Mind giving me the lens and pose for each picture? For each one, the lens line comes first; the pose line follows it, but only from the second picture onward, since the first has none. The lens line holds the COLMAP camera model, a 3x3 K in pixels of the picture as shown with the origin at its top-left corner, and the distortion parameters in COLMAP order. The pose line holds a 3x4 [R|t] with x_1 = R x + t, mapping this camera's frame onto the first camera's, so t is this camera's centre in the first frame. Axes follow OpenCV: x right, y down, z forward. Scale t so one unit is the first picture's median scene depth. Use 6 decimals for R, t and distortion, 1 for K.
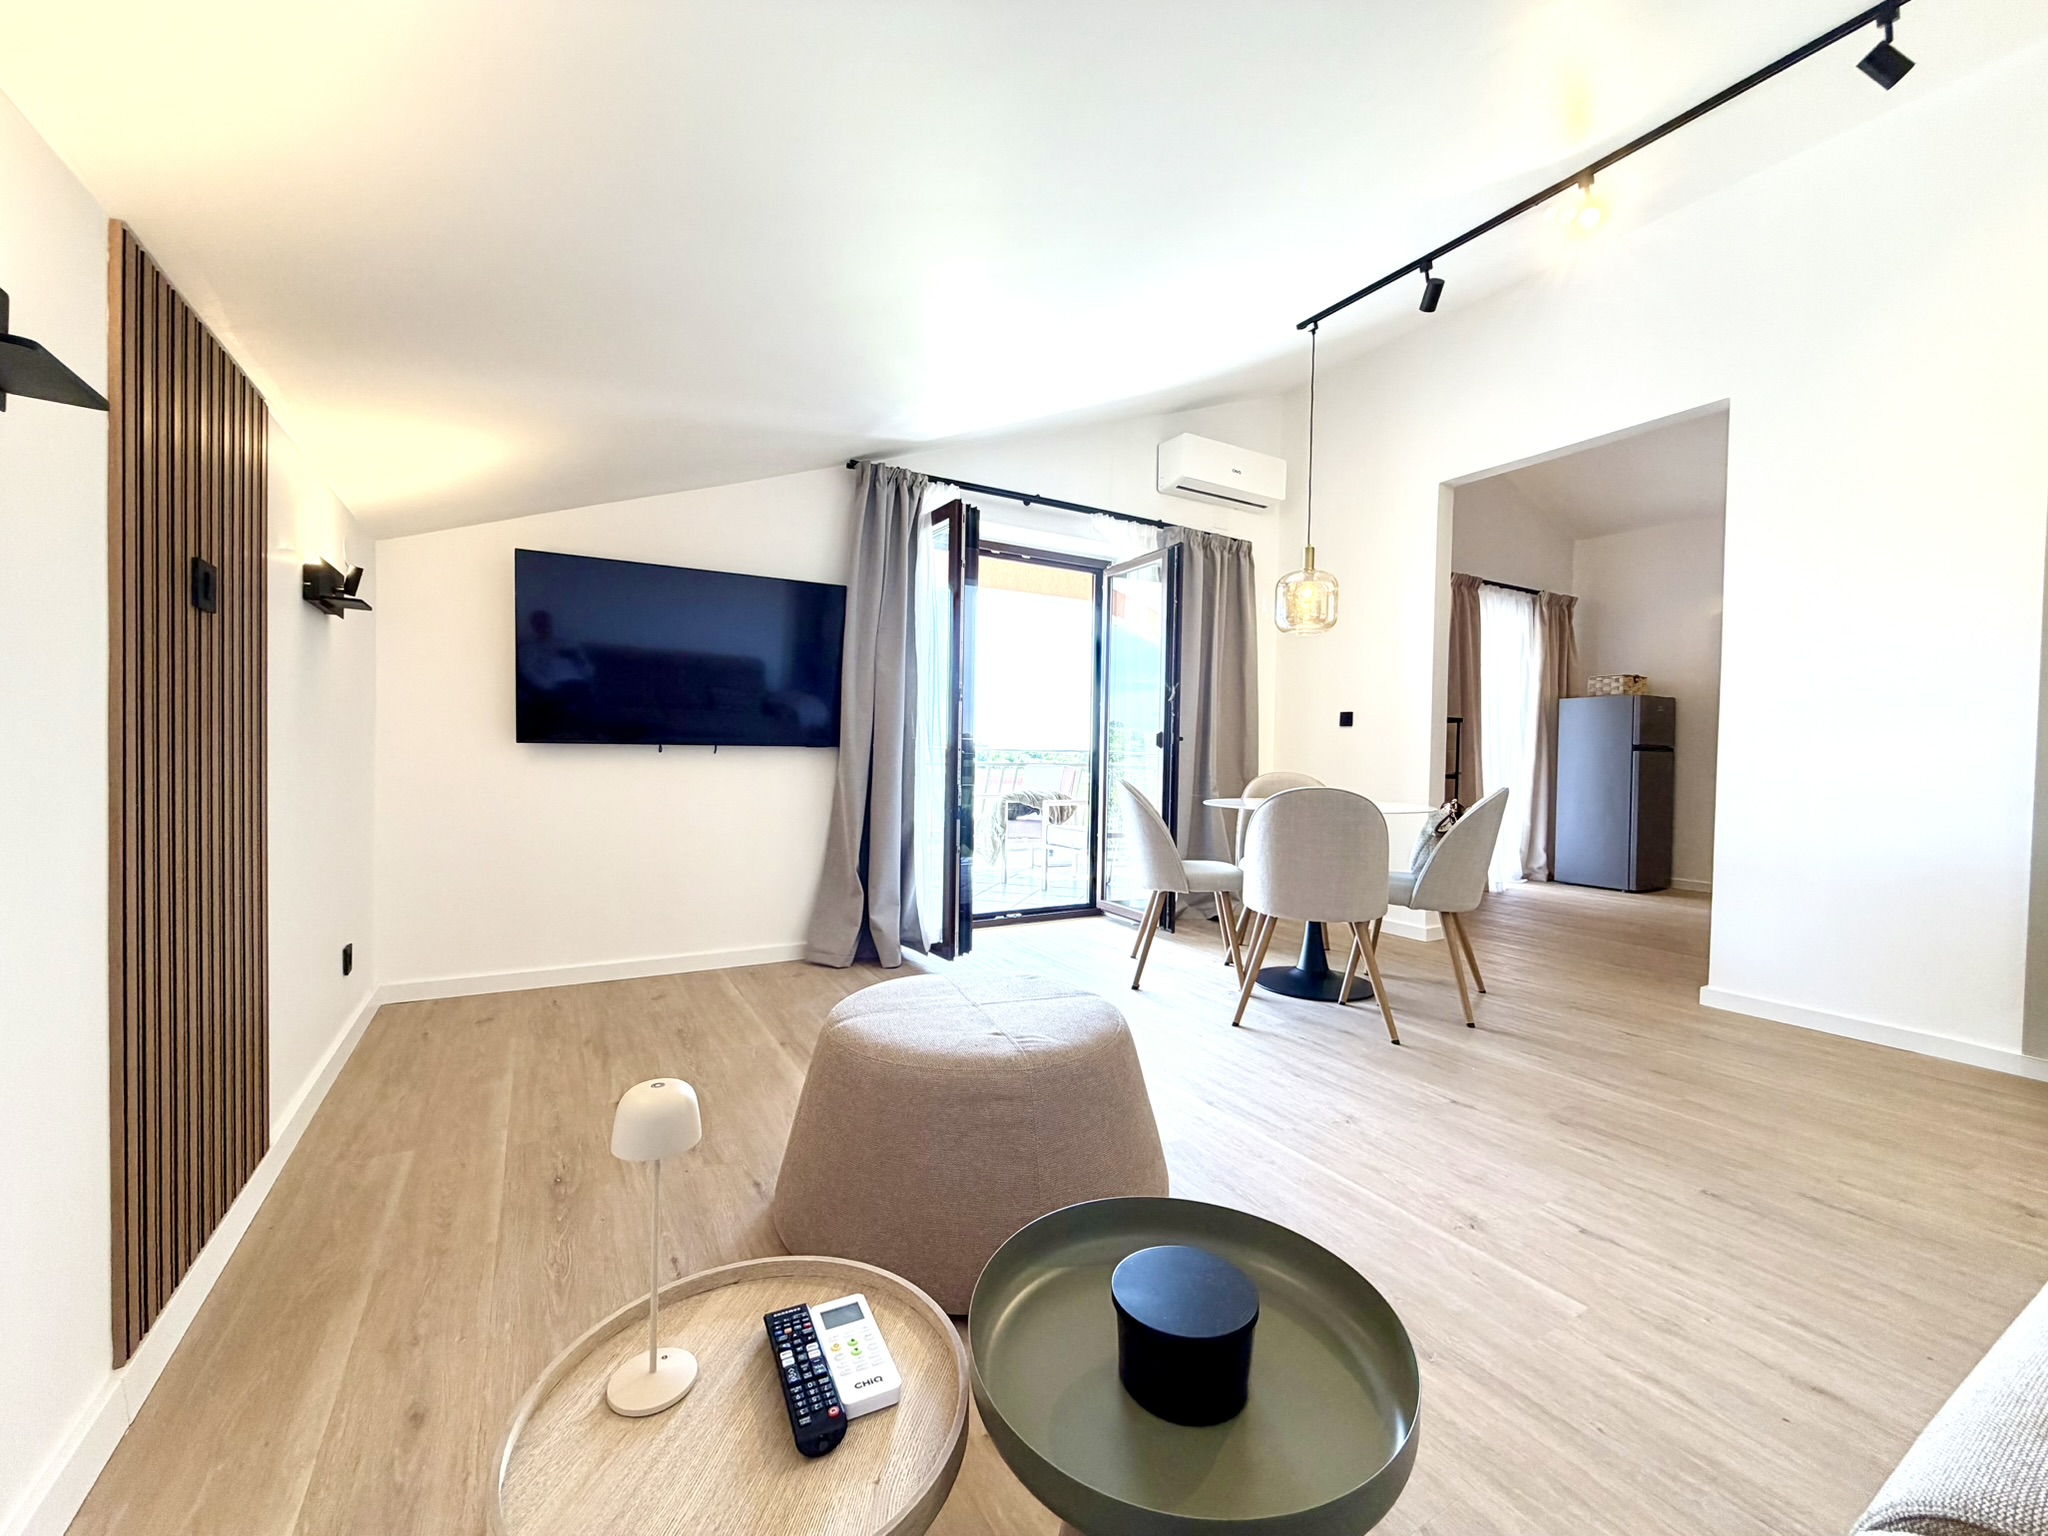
lens RADIAL K [[821.4, 0, 1020.6], [0, 821.4, 768.8], [0, 0, 1]] dist [-0.000021, -0.000045]
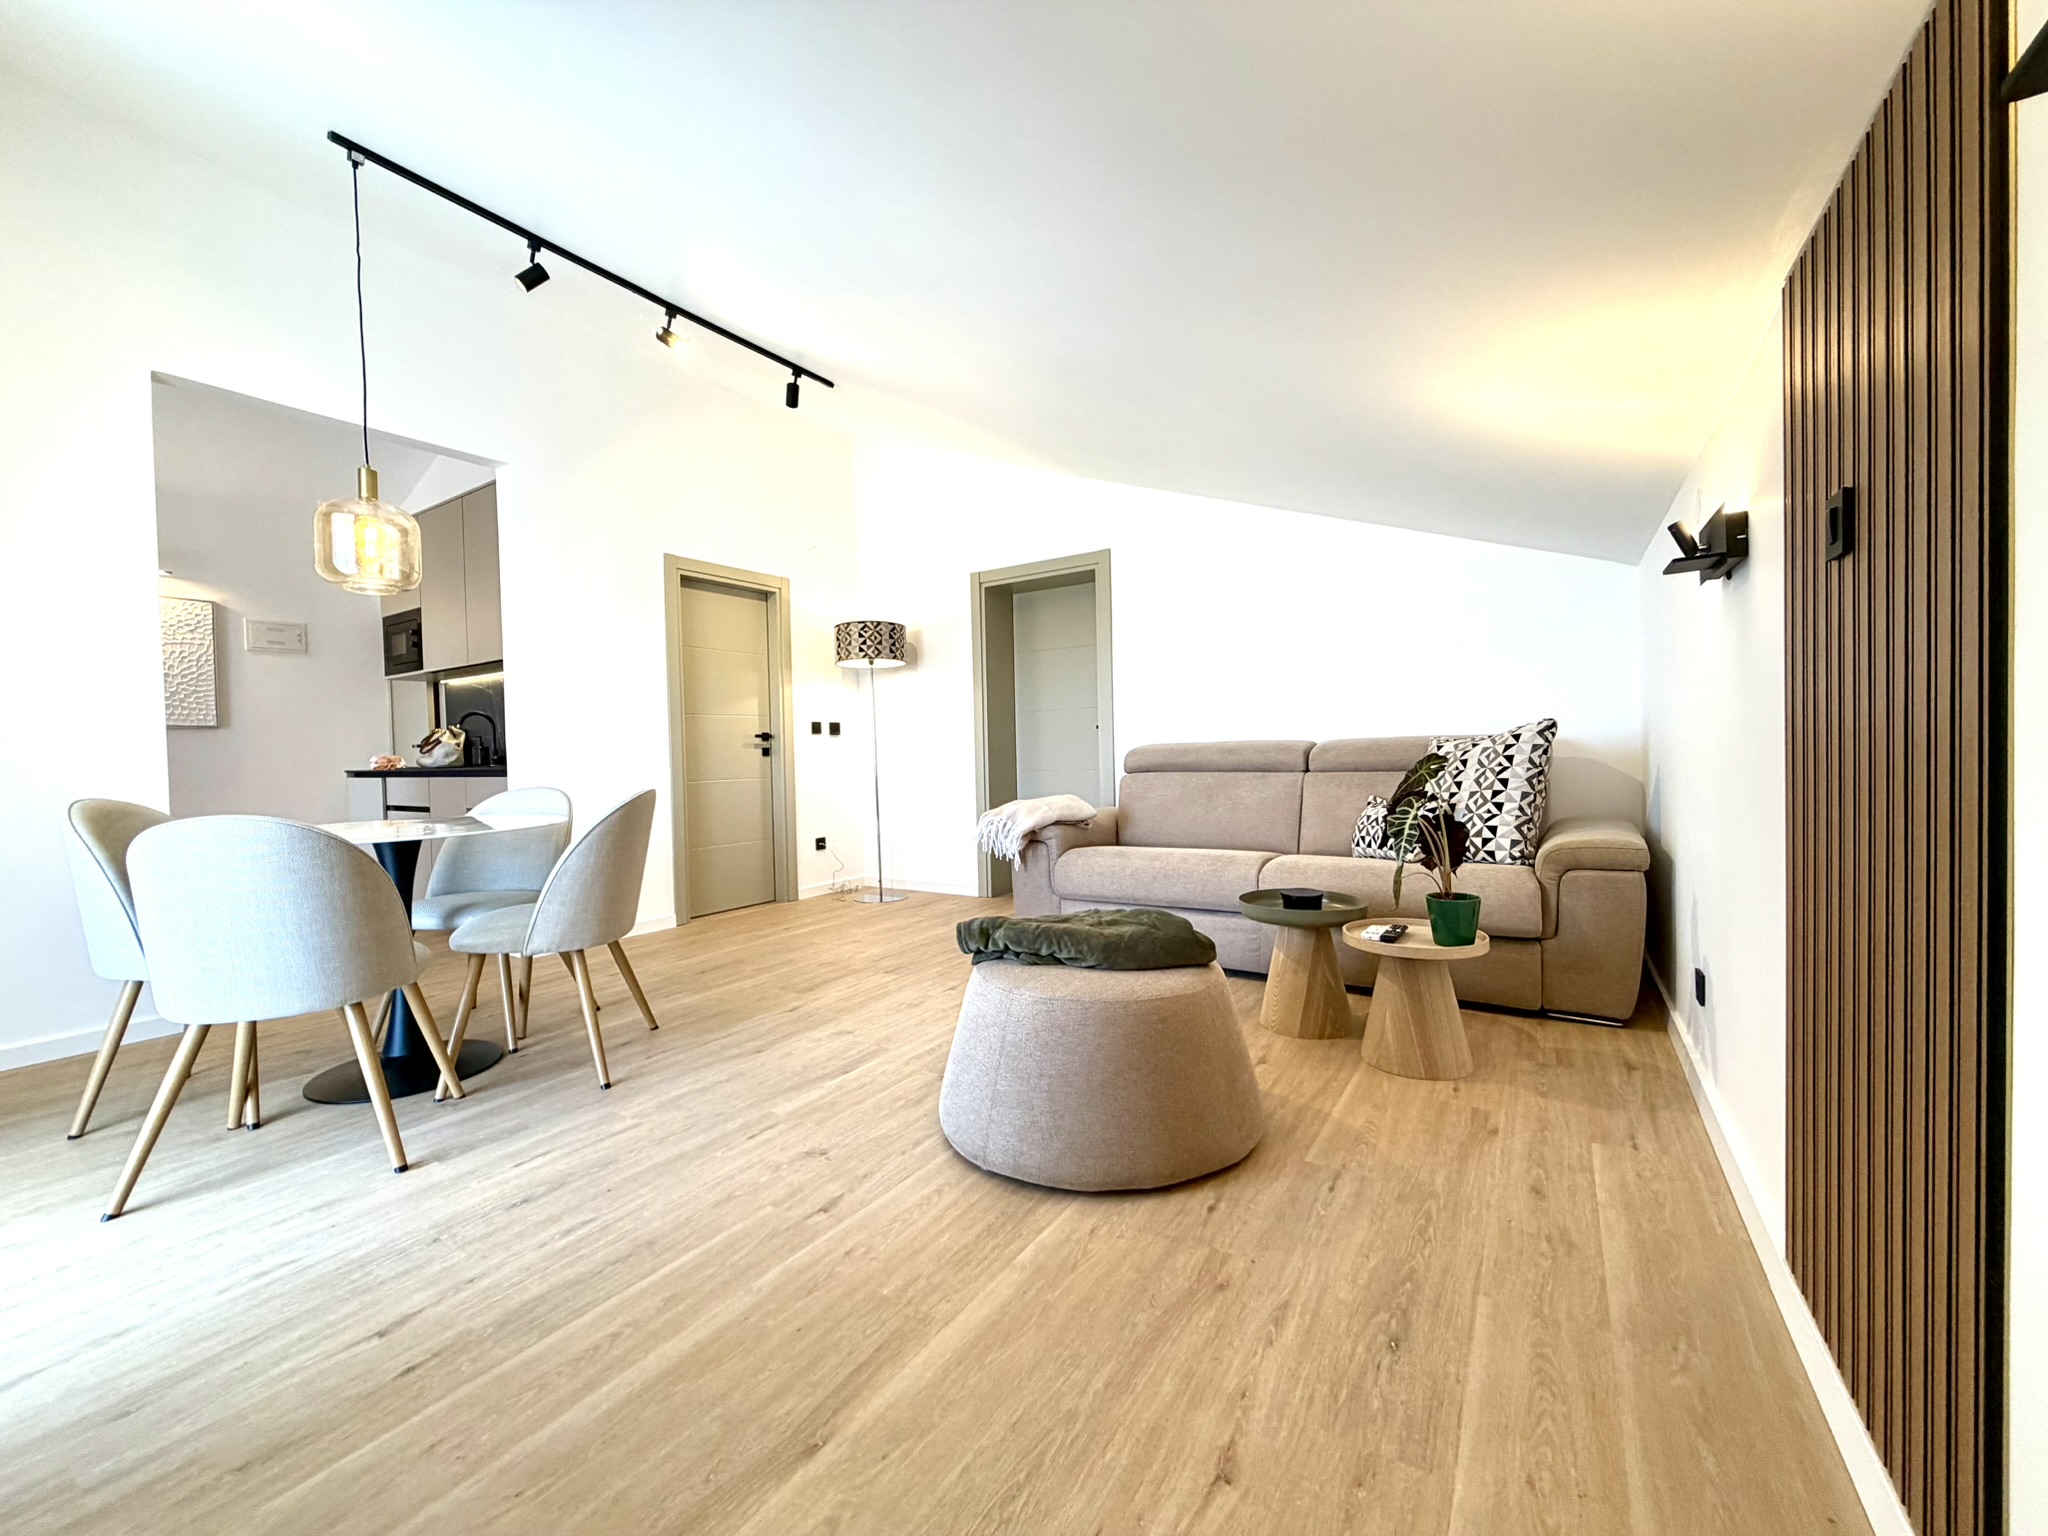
lens RADIAL K [[821.4, 0, 1023.1], [0, 821.4, 766.1], [0, 0, 1]] dist [-0.000021, -0.000045]
pose [[-0.458339, -0.021975, 0.888506, -1.030361], [0.036036, 0.998413, 0.043283, -0.044036], [-0.888047, 0.051857, -0.456820, 1.573496]]
